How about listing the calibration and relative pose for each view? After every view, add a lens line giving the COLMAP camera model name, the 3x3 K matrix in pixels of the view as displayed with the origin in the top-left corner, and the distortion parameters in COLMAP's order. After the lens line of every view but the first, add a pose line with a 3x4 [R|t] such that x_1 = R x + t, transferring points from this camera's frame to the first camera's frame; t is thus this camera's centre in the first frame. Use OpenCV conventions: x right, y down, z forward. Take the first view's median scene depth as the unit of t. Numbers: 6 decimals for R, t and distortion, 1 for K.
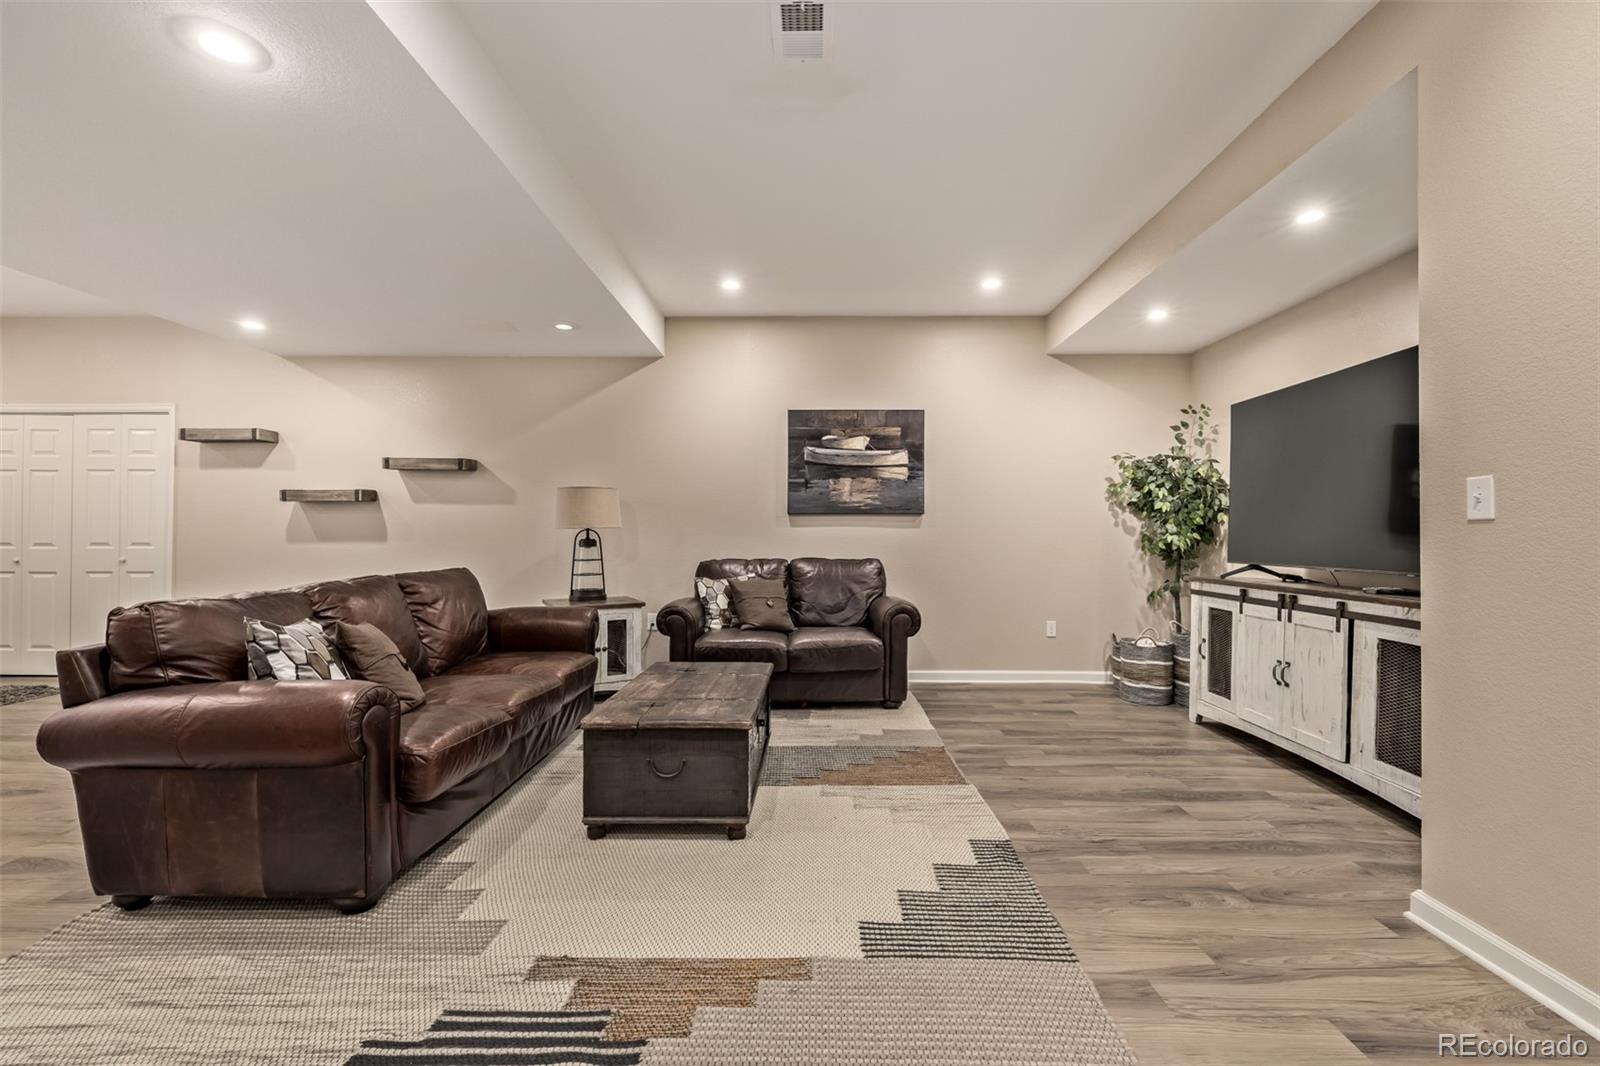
lens RADIAL K [[665.7, 0, 810.0], [0, 665.7, 532.5], [0, 0, 1]] dist [-0.008989, 0.000227]
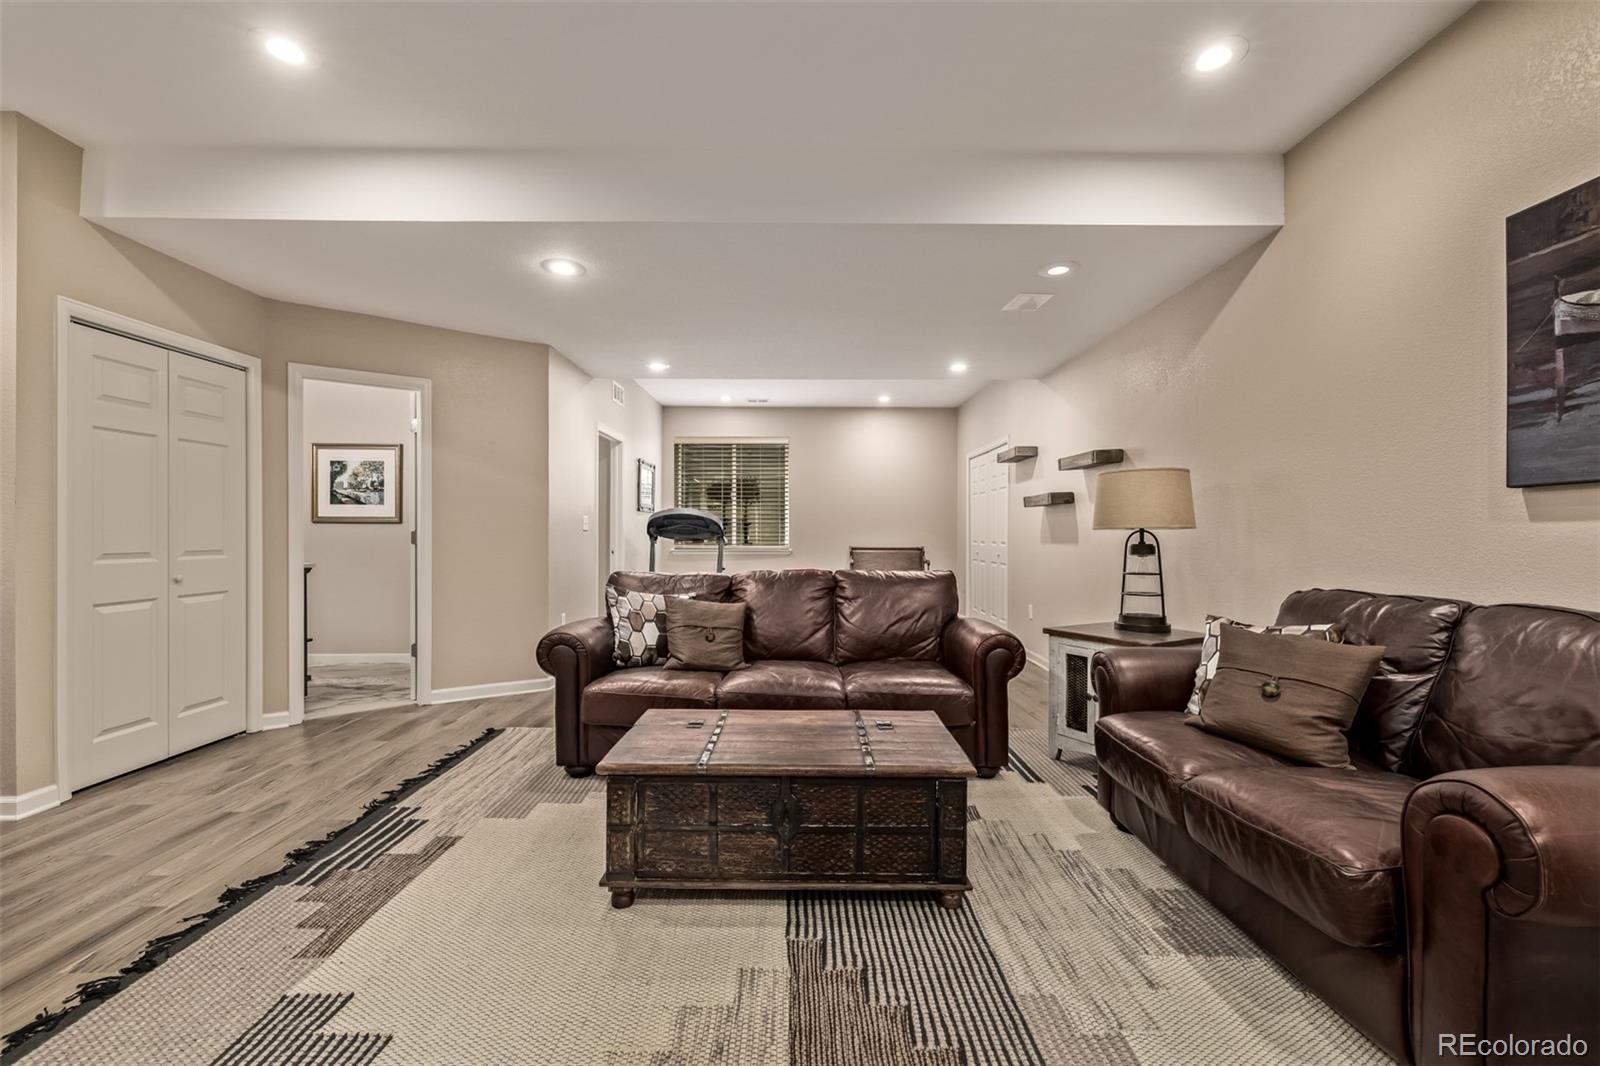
lens RADIAL K [[665.7, 0, 806.8], [0, 665.7, 534.2], [0, 0, 1]] dist [-0.008989, 0.000227]
pose [[0.009730, -0.000304, -0.999953, 0.371612], [0.007149, 0.999974, -0.000234, -0.003211], [0.999927, -0.007146, 0.009732, 0.625236]]
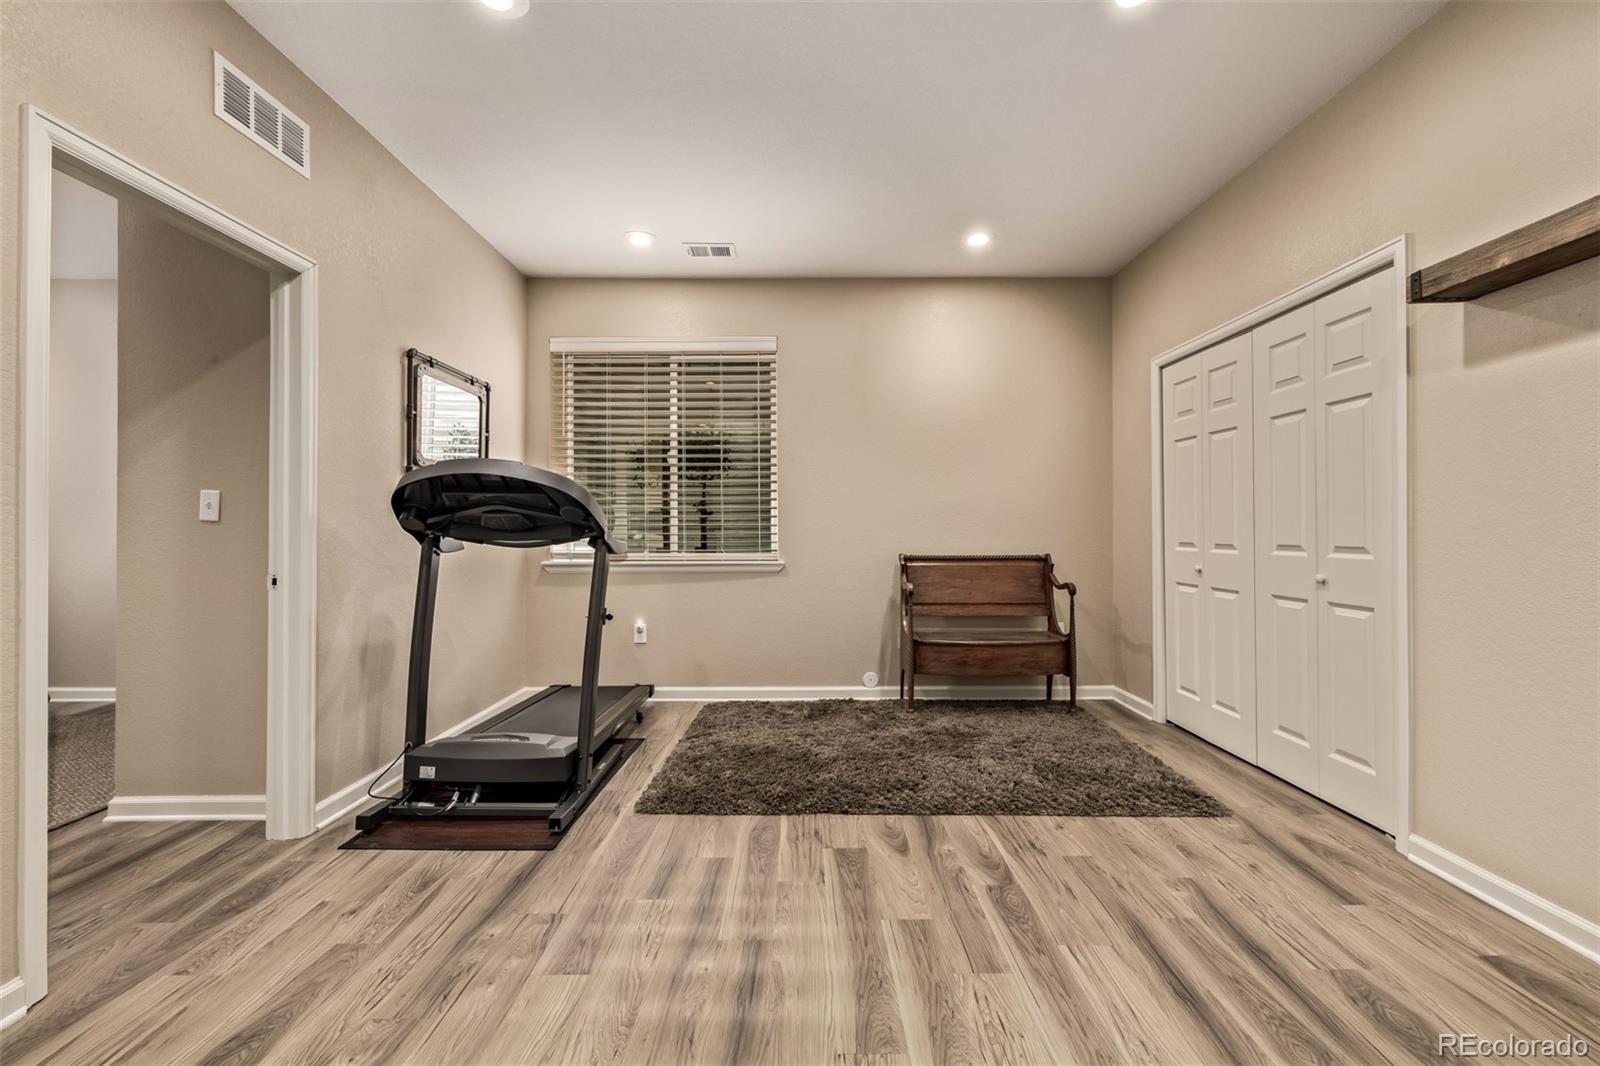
lens RADIAL K [[665.7, 0, 803.8], [0, 665.7, 527.5], [0, 0, 1]] dist [-0.008989, 0.000227]
pose [[0.003617, -0.007179, -0.999968, -0.553416], [0.011526, 0.999908, -0.007137, -0.000504], [0.999927, -0.011500, 0.003700, 0.627927]]
